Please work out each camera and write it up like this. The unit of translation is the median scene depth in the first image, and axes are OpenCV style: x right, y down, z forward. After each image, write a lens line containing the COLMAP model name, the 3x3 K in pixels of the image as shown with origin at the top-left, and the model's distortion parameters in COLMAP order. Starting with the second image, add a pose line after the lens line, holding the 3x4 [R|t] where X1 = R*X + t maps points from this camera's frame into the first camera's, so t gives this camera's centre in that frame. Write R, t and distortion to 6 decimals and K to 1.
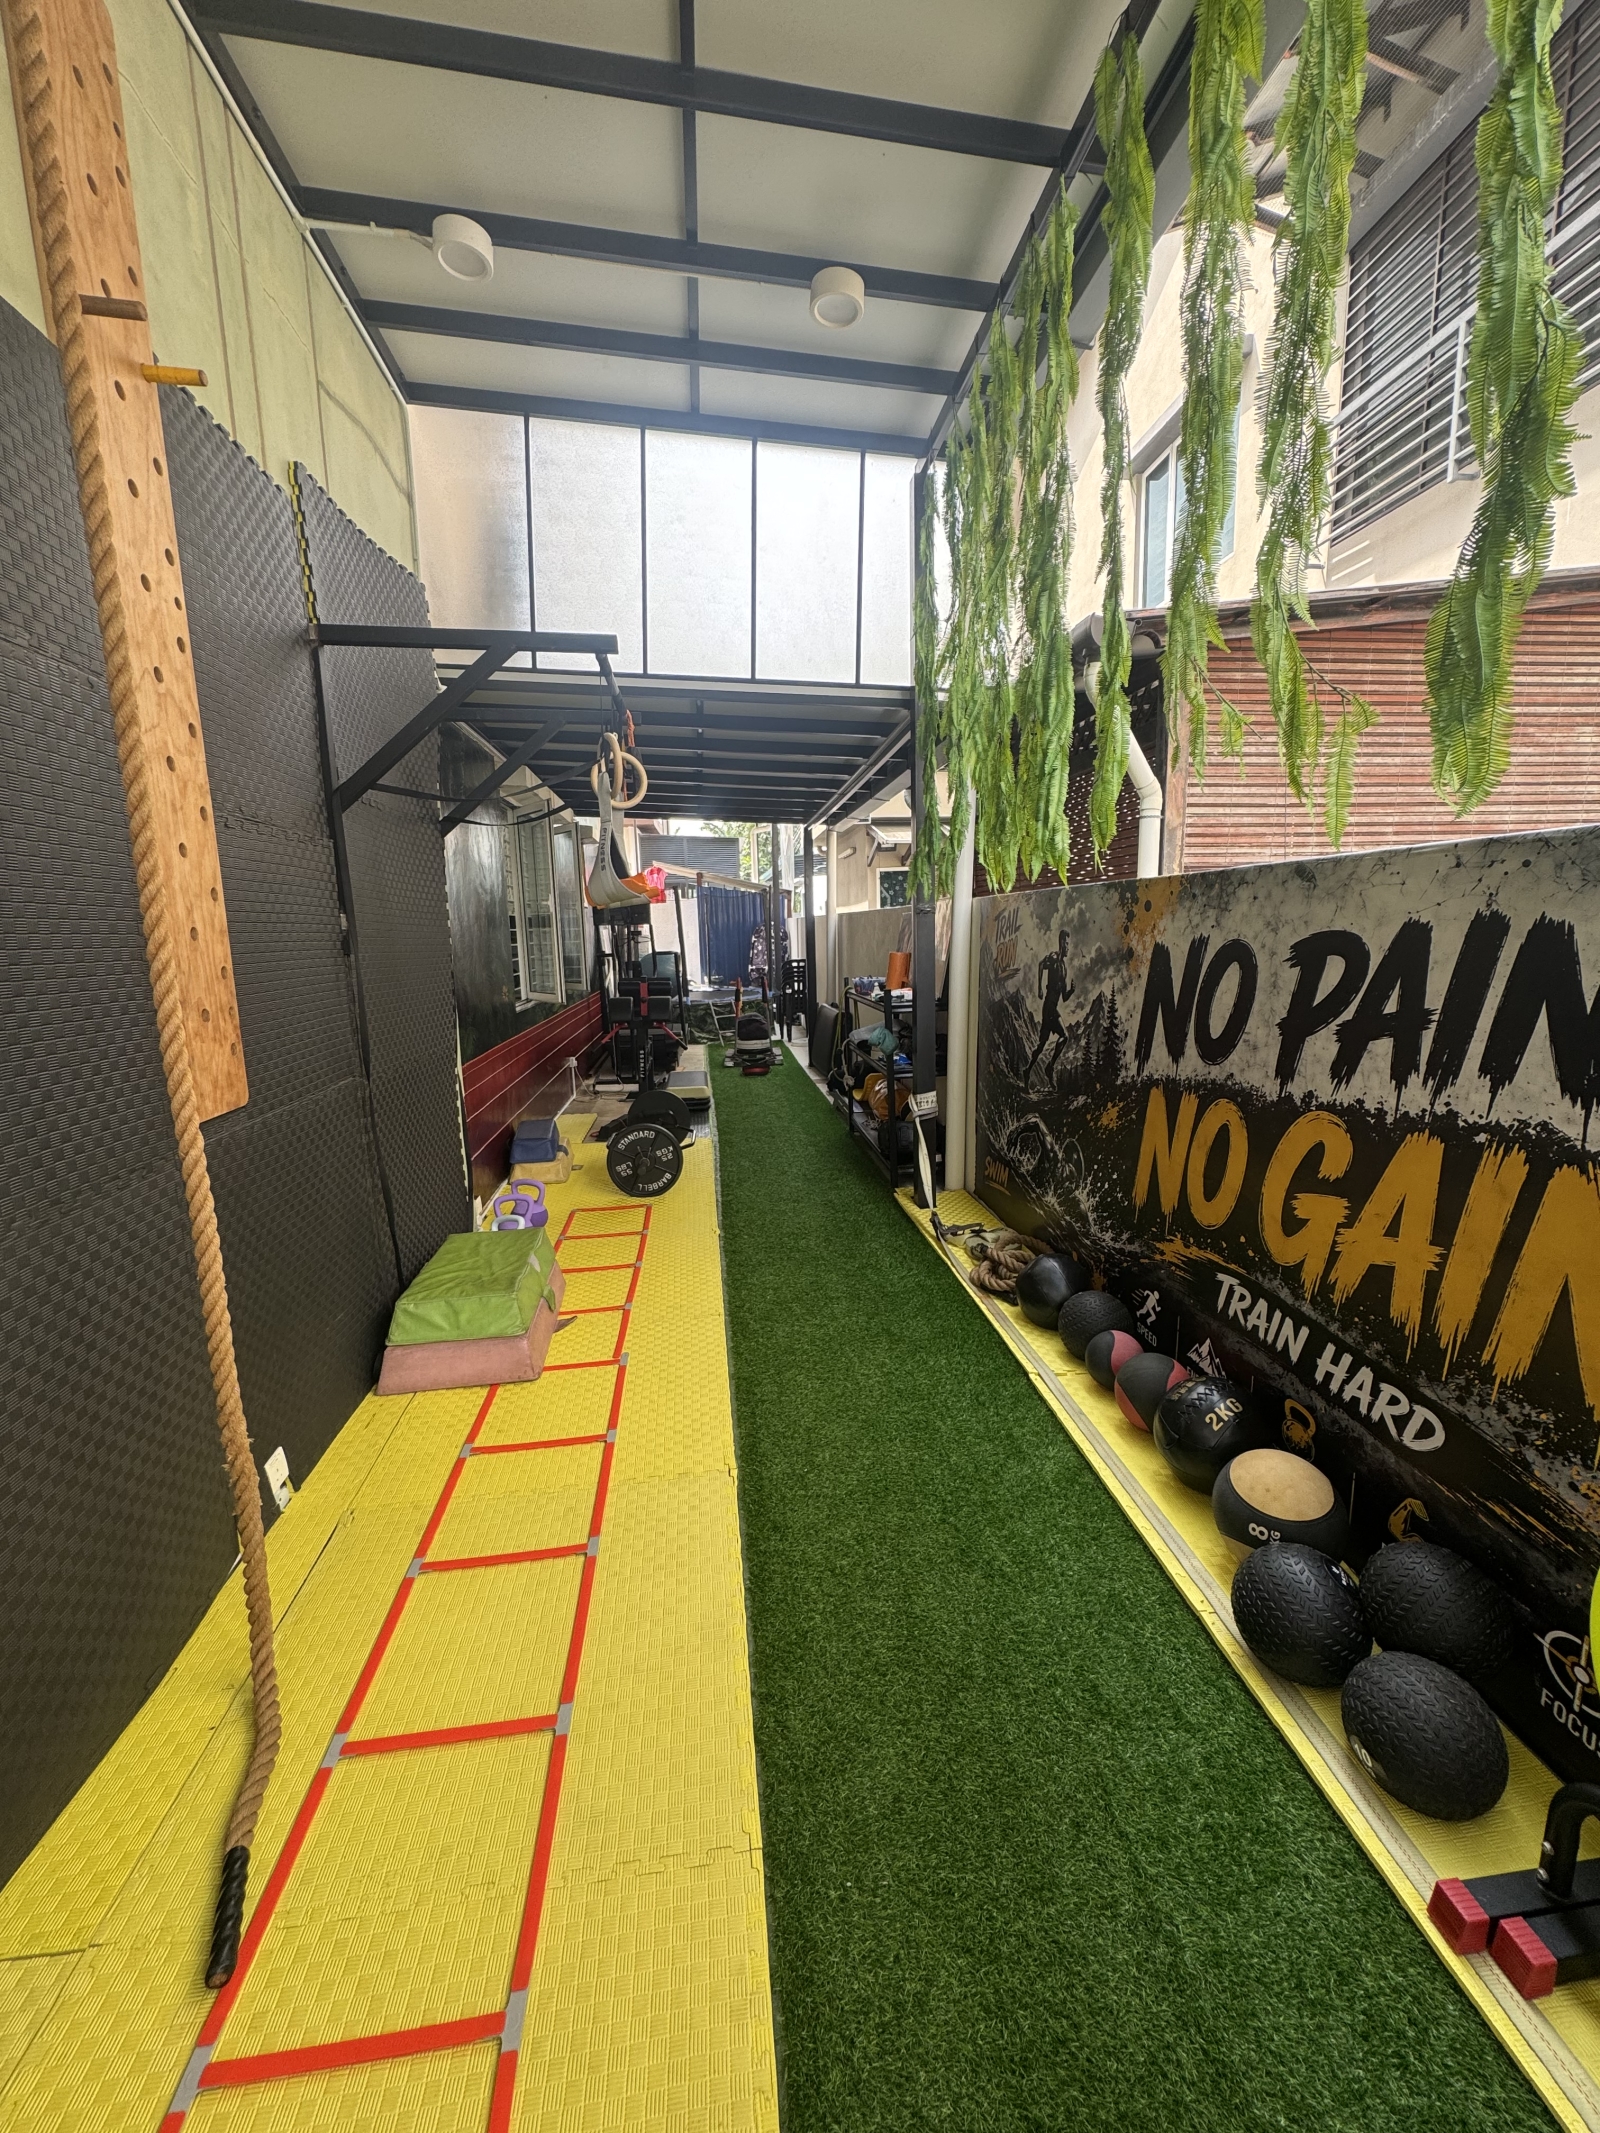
lens RADIAL K [[851.2, 0, 807.6], [0, 851.2, 1065.5], [0, 0, 1]] dist [-0.002739, 0.000090]
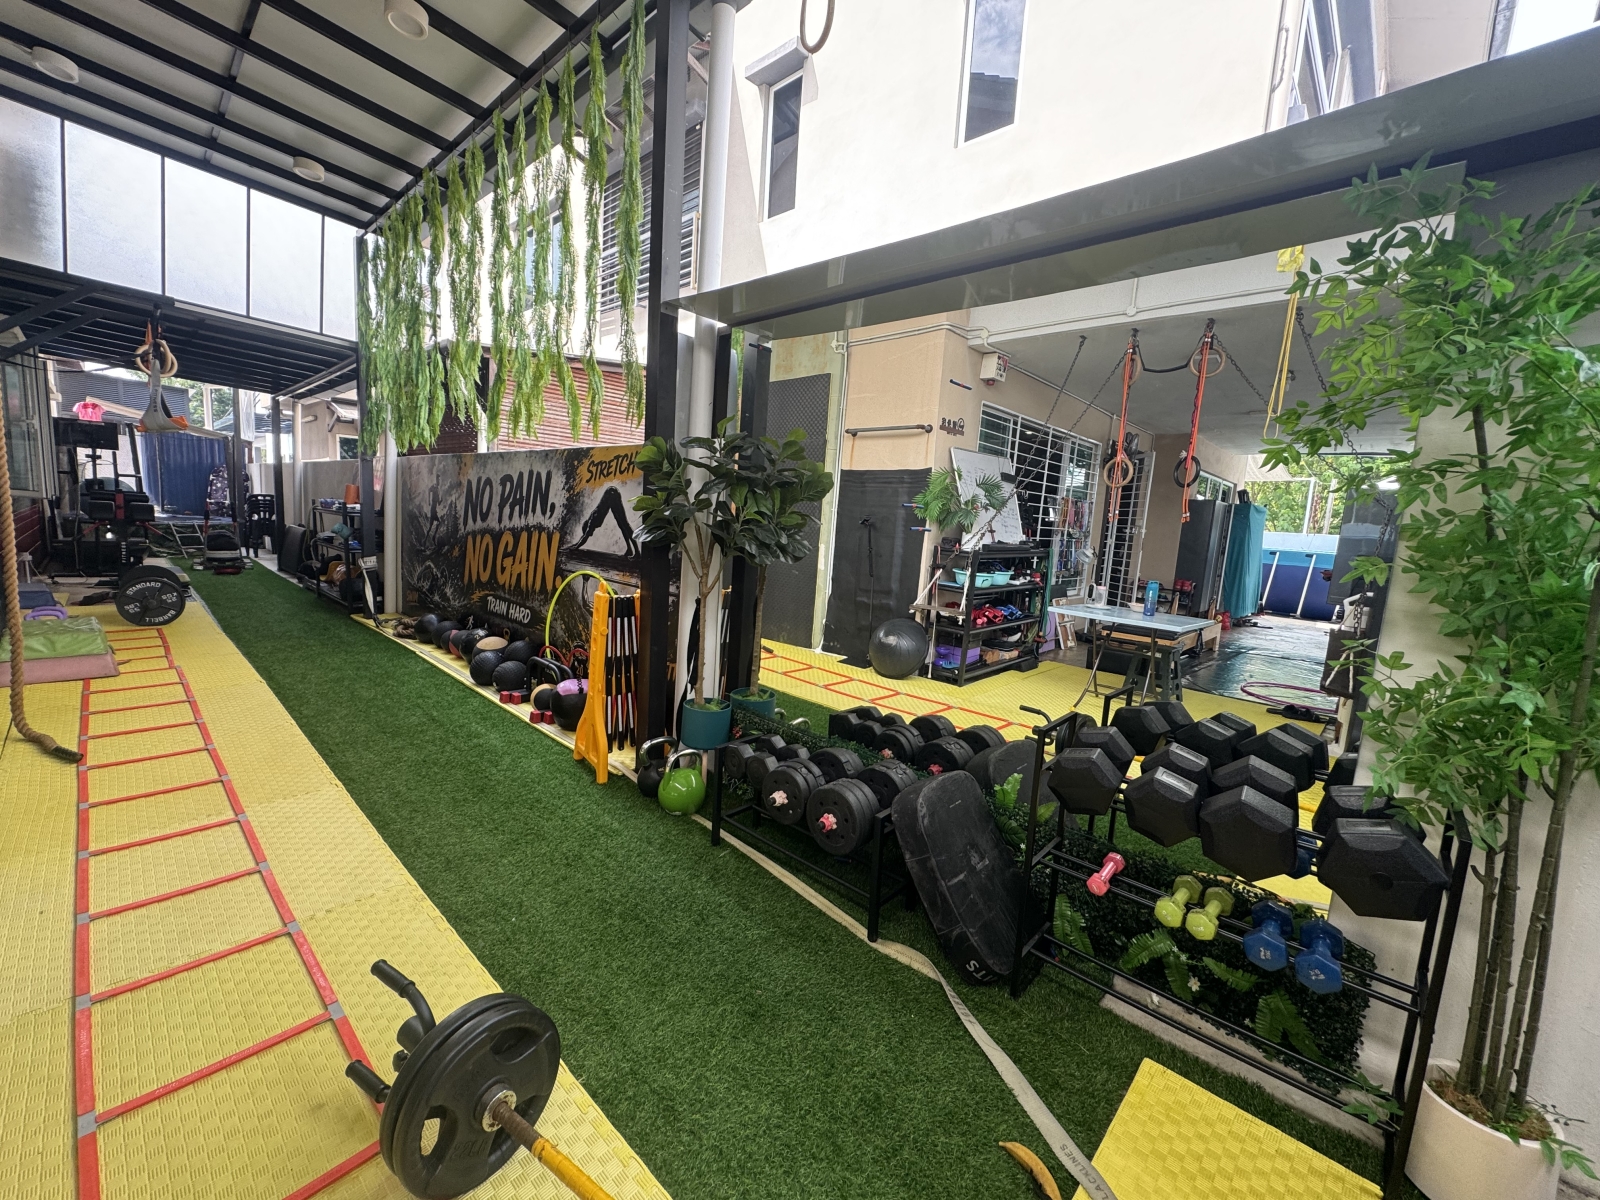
lens RADIAL K [[638.5, 0, 800.0], [0, 638.5, 600.0], [0, 0, 1]] dist [-0.002739, 0.000090]
pose [[0.761545, -0.012474, 0.647992, -0.057439], [0.023470, 0.999690, -0.008338, 0.180515], [-0.647687, 0.021558, 0.761602, -0.770149]]
